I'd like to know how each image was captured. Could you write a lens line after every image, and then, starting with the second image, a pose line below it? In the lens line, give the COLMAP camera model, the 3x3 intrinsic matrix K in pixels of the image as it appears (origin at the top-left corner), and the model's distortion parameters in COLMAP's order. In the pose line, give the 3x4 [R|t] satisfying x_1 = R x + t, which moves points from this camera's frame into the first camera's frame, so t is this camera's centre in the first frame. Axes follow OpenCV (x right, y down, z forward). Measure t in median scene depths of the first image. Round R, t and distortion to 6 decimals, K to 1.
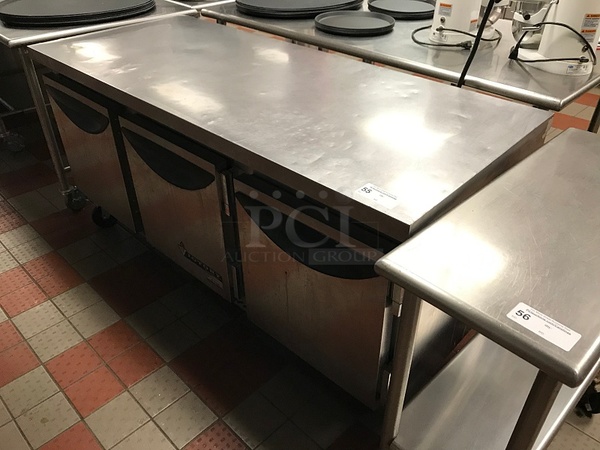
lens RADIAL K [[496.7, 0, 301.5], [0, 496.7, 224.2], [0, 0, 1]] dist [-0.040489, 0.013567]
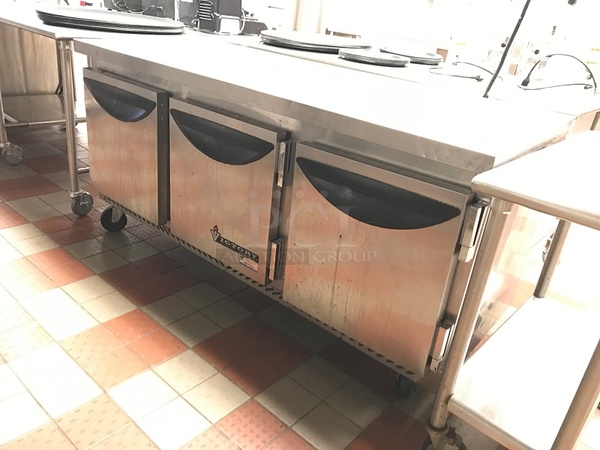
lens RADIAL K [[496.7, 0, 299.1], [0, 496.7, 224.7], [0, 0, 1]] dist [-0.040489, 0.013567]
pose [[0.992985, 0.070690, 0.094780, -0.175180], [-0.053224, 0.983028, -0.175567, 0.209545], [-0.105583, 0.169291, 0.979894, -0.008668]]
